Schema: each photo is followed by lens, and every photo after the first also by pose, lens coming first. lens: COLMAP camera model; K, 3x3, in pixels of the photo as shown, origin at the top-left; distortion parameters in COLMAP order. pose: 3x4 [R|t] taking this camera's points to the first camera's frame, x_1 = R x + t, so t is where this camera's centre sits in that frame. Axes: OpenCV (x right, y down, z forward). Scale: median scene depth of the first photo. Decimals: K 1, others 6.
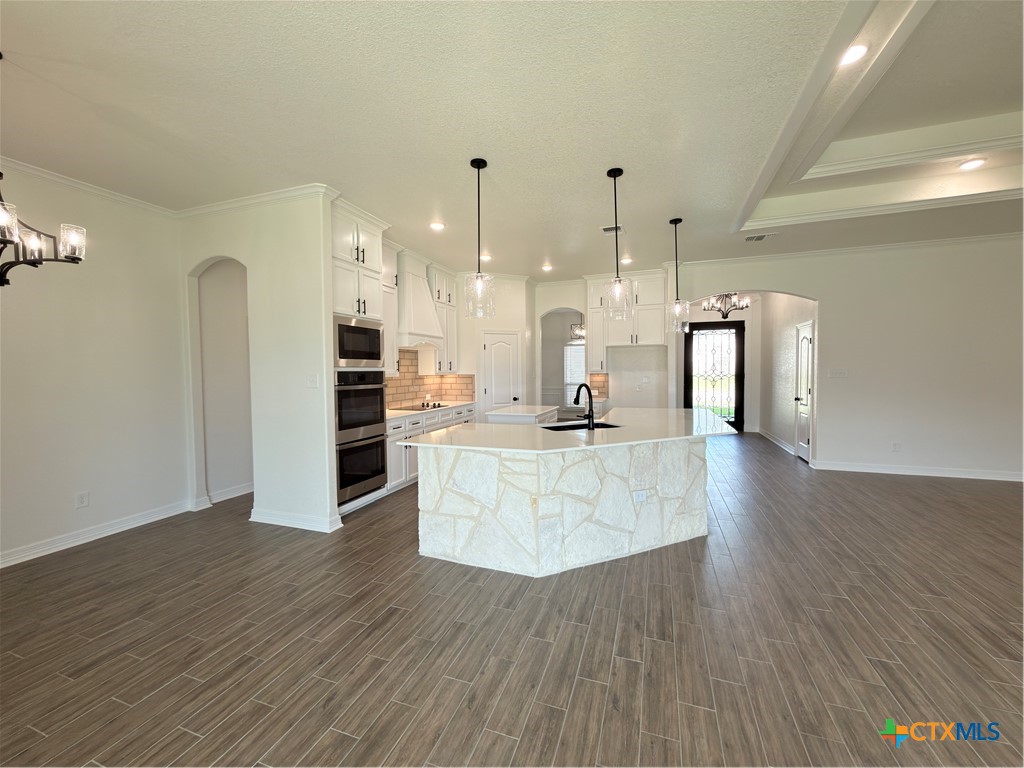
lens RADIAL K [[408.3, 0, 510.3], [0, 408.3, 381.4], [0, 0, 1]] dist [-0.001959, 0.001175]
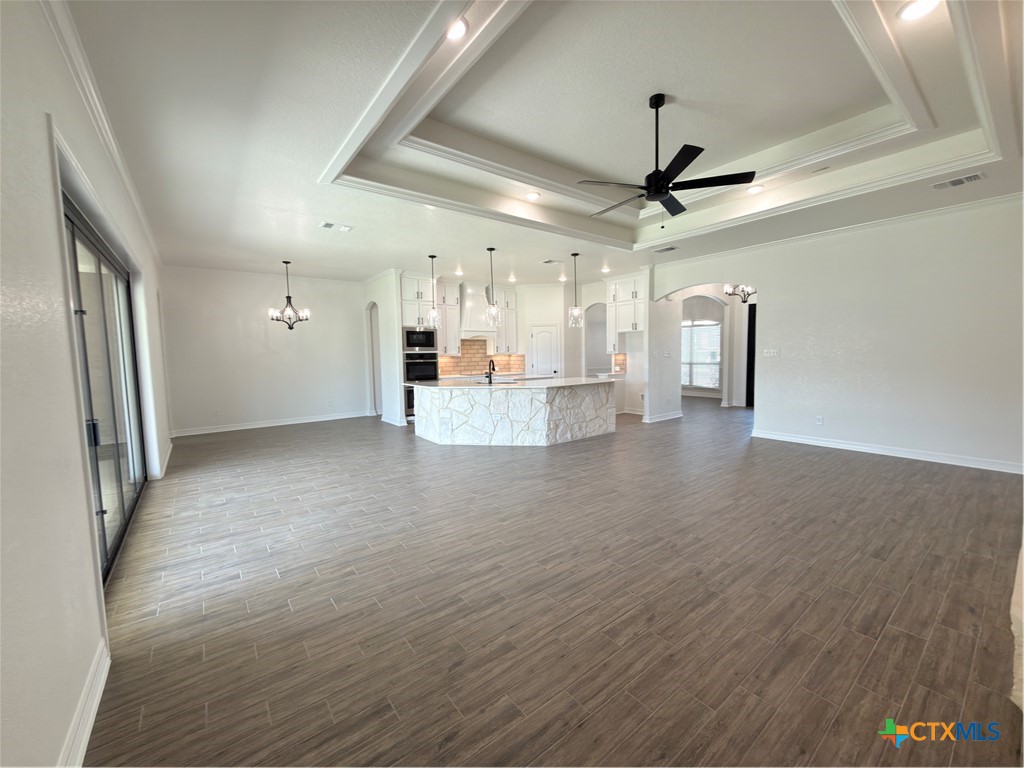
lens RADIAL K [[408.3, 0, 510.6], [0, 408.3, 383.8], [0, 0, 1]] dist [-0.001959, 0.001175]
pose [[0.843289, 0.036882, -0.536193, 1.417112], [-0.006911, 0.998304, 0.057798, 0.008858], [0.537415, -0.045035, 0.842114, -0.608179]]
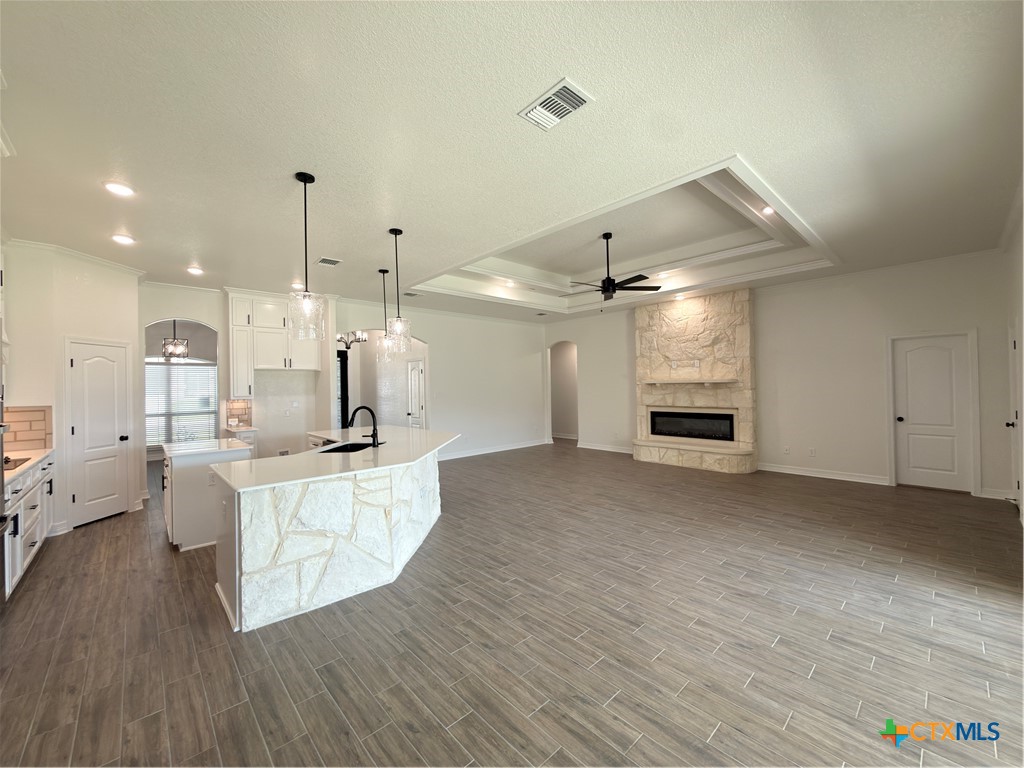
lens RADIAL K [[408.3, 0, 512.0], [0, 408.3, 380.3], [0, 0, 1]] dist [-0.001959, 0.001175]
pose [[0.458813, 0.014919, 0.888407, -0.682038], [0.040347, 0.998478, -0.037604, -0.007685], [-0.887616, 0.053097, 0.457513, 0.159162]]
